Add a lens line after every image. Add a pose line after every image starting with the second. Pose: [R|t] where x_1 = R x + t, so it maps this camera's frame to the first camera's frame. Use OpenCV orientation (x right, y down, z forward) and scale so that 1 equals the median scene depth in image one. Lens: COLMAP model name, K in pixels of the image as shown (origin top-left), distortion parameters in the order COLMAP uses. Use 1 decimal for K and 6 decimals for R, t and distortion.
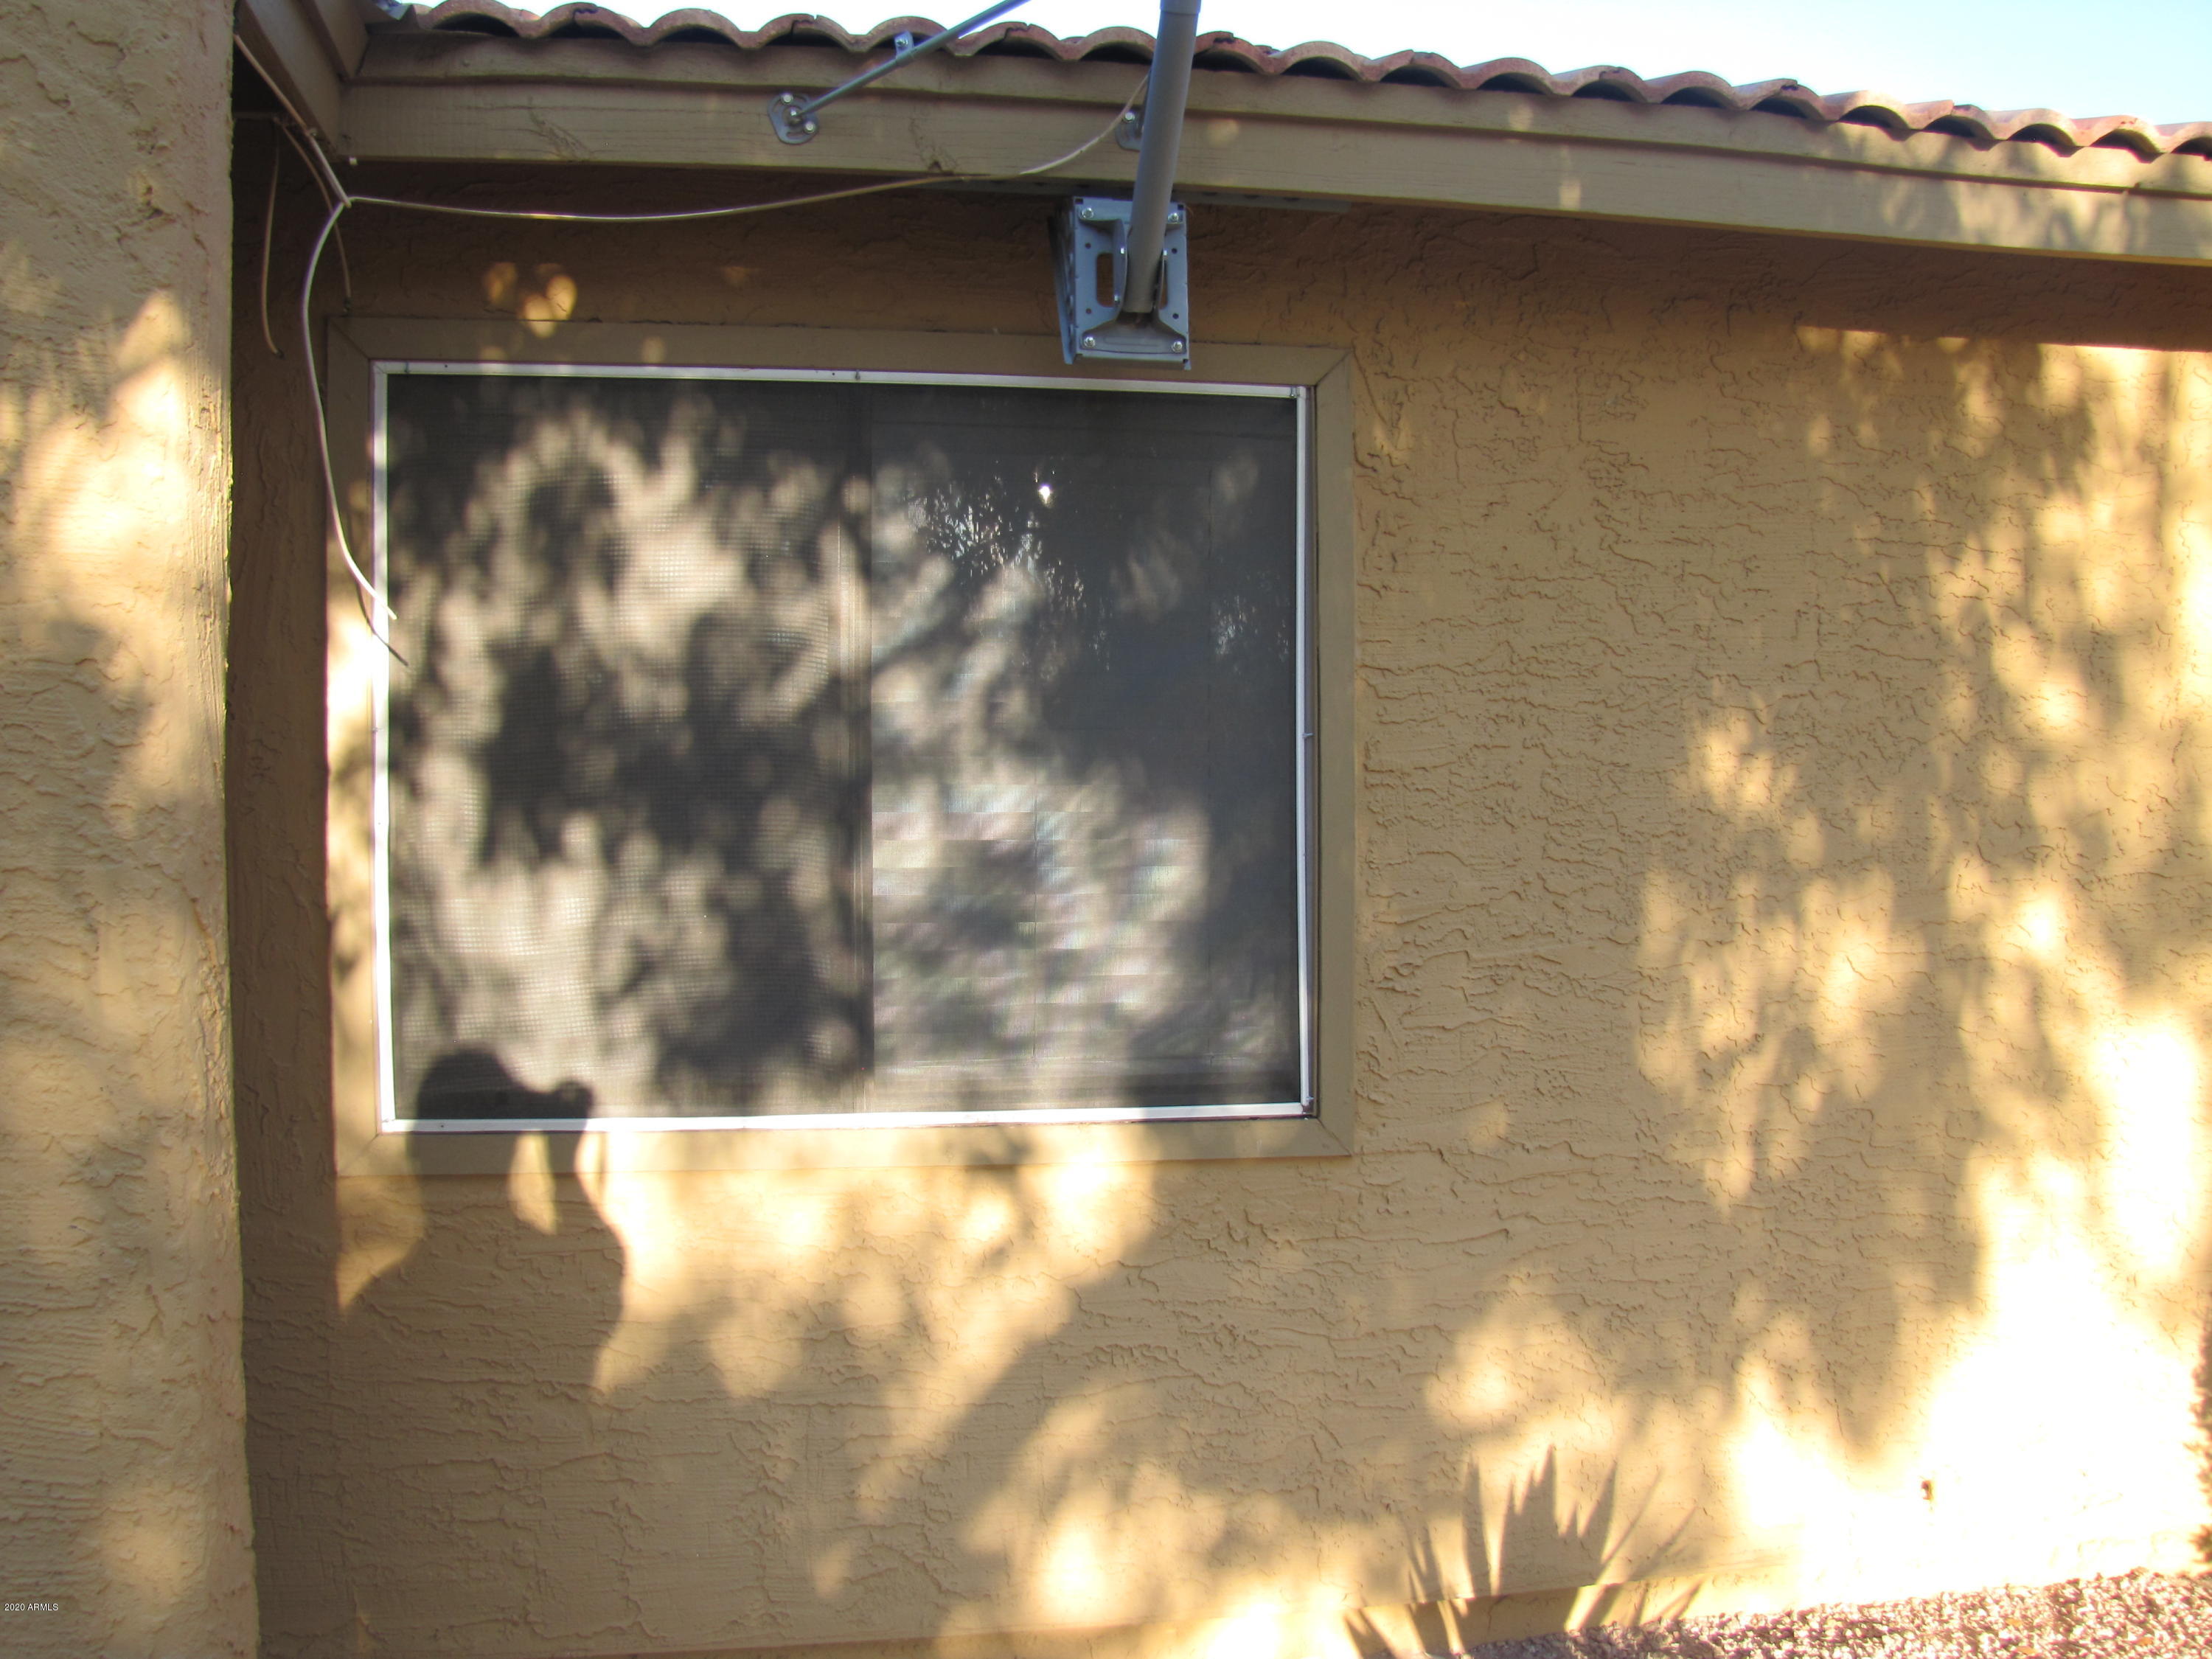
lens RADIAL K [[1841.4, 0, 1077.7], [0, 1841.4, 825.3], [0, 0, 1]] dist [-0.178325, 0.145065]
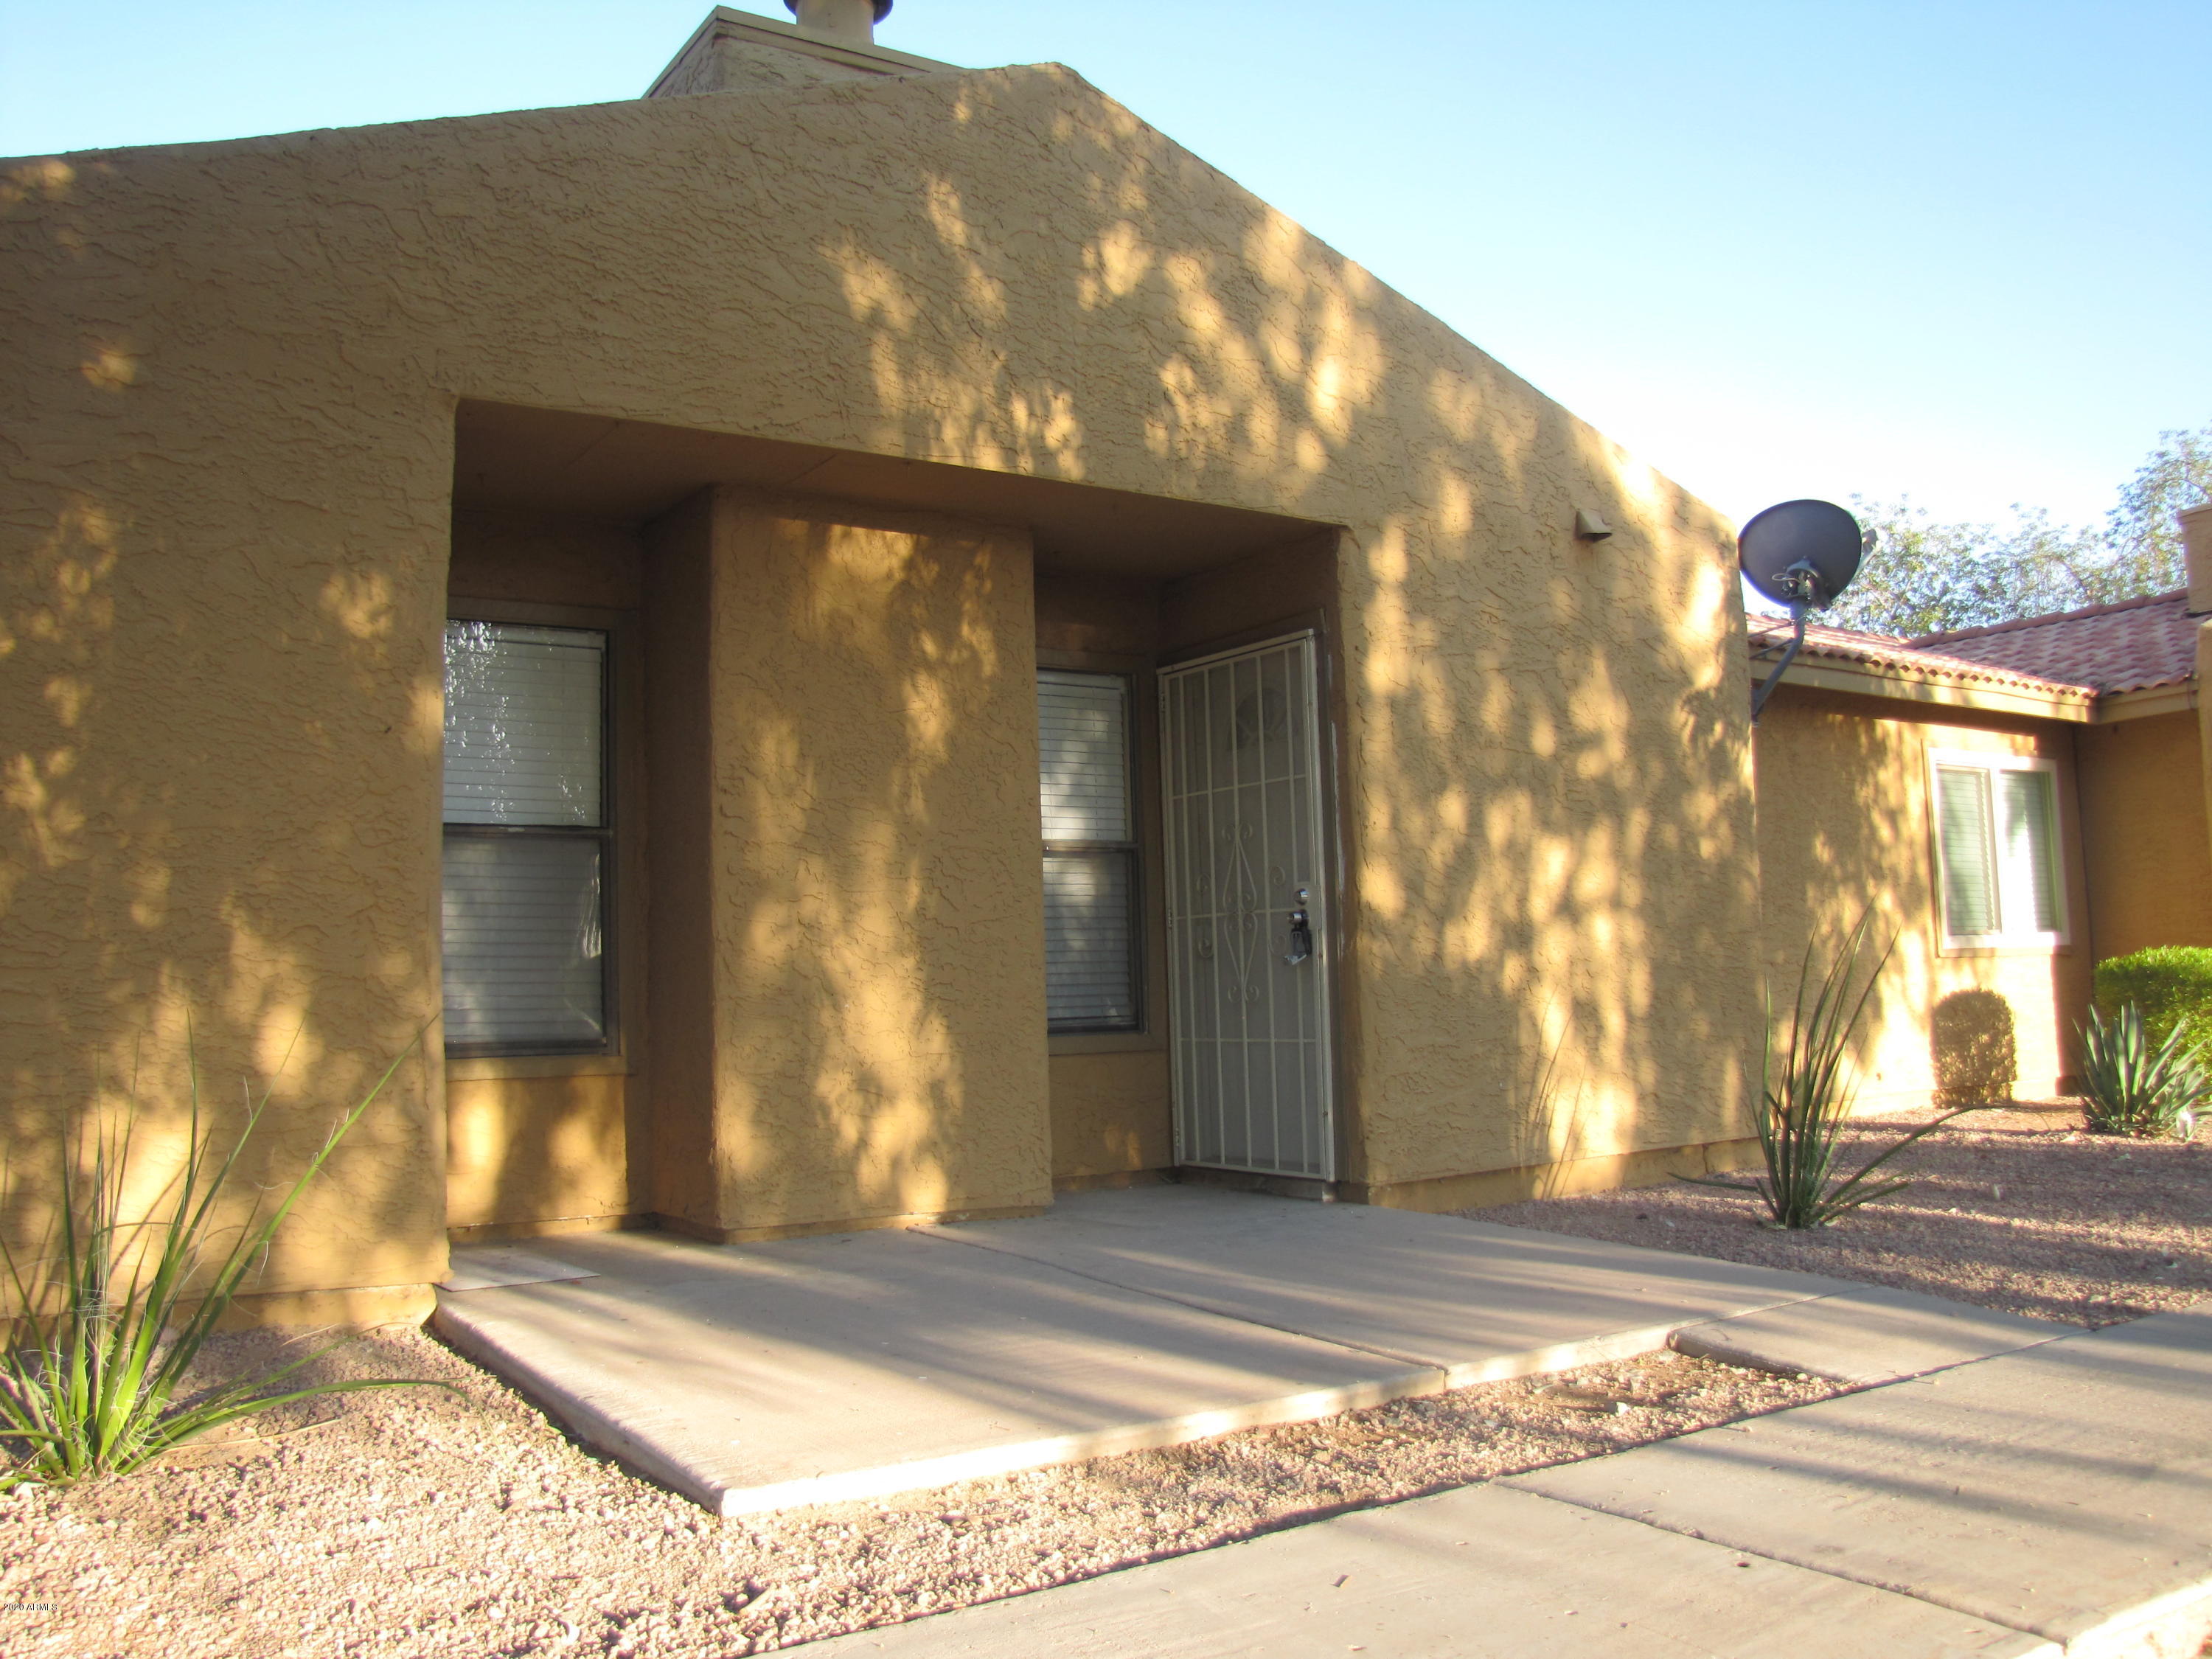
lens RADIAL K [[1841.4, 0, 1077.7], [0, 1841.4, 825.3], [0, 0, 1]] dist [-0.178325, 0.145065]
pose [[0.908167, 0.021297, 0.418065, -2.155723], [0.028992, 0.993107, -0.113572, 0.248116], [-0.417602, 0.115263, 0.901290, -1.326986]]
